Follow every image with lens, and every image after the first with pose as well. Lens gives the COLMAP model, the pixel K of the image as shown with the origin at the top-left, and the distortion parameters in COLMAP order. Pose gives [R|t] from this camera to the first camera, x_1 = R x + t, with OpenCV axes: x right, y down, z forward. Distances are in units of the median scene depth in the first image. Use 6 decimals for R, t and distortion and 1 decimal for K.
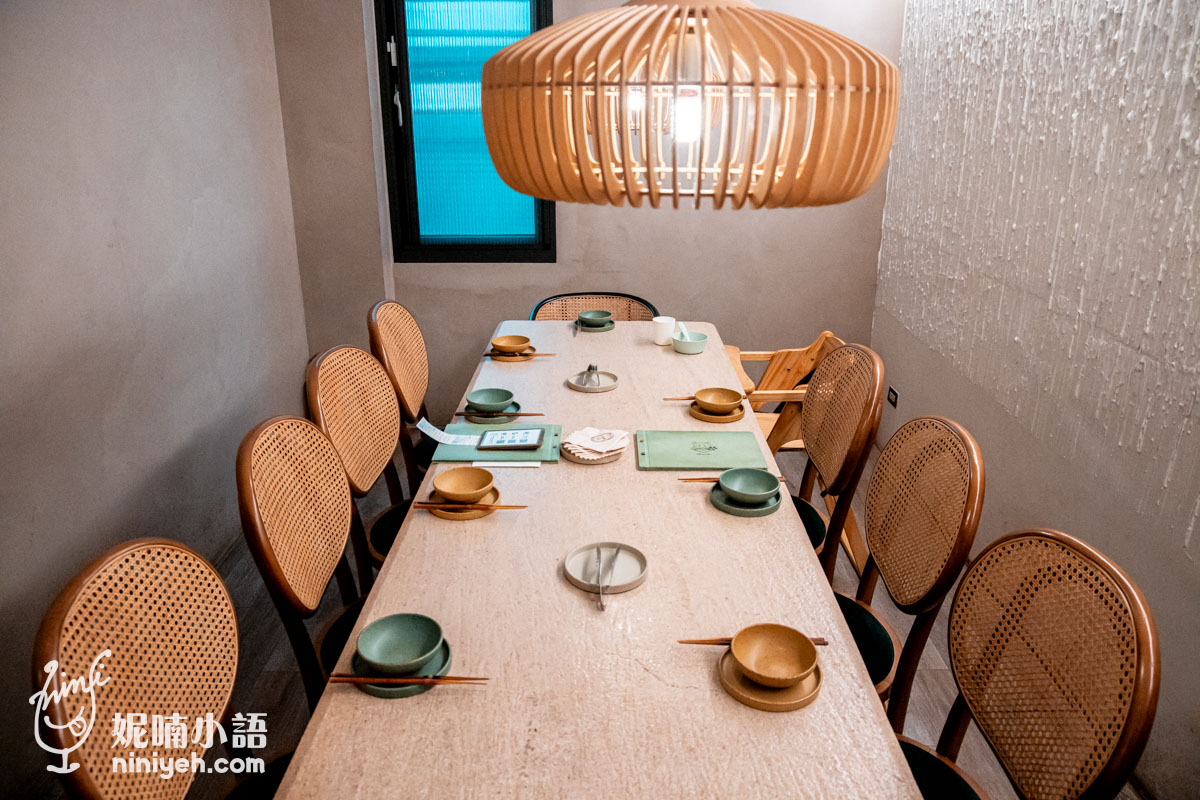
lens RADIAL K [[827.4, 0, 599.6], [0, 827.4, 404.5], [0, 0, 1]] dist [-0.041551, 0.028435]
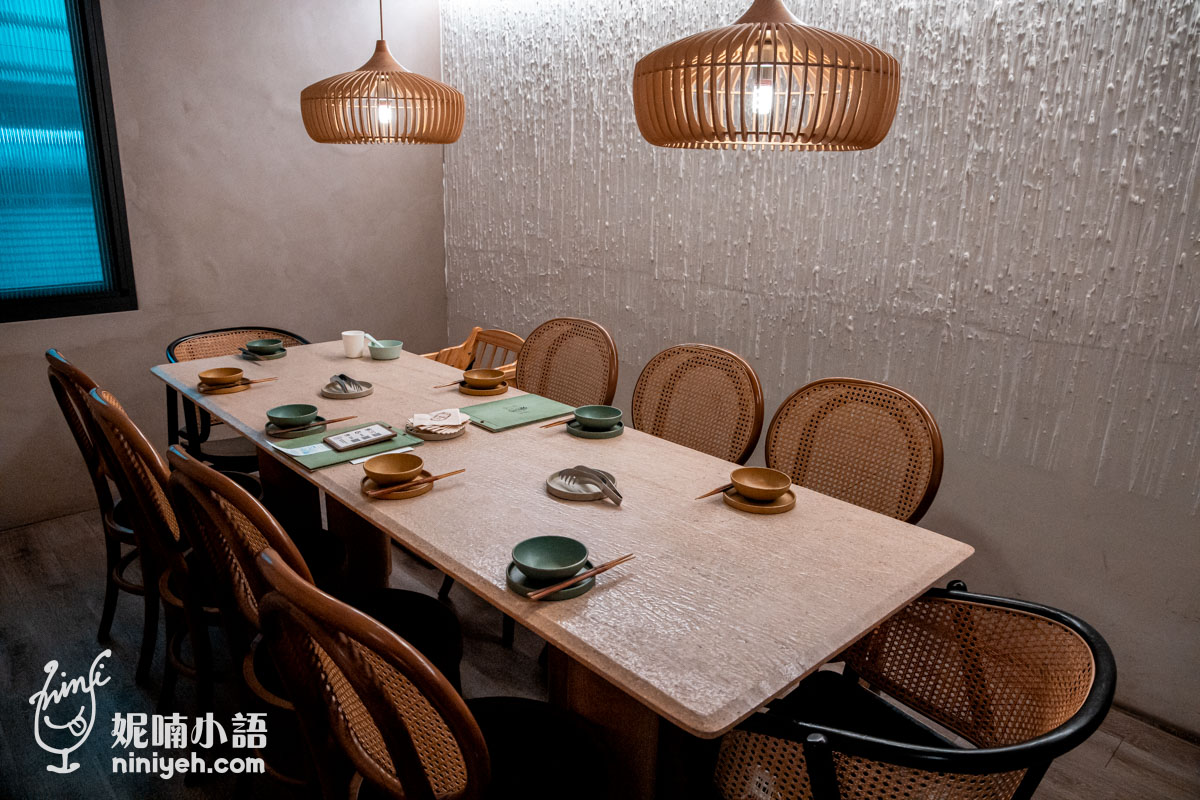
lens RADIAL K [[827.4, 0, 602.5], [0, 827.4, 399.3], [0, 0, 1]] dist [-0.041551, 0.028435]
pose [[0.755683, -0.181393, 0.629317, -0.411775], [0.221316, 0.975082, 0.015300, 0.037163], [-0.616411, 0.127716, 0.776998, 0.010514]]
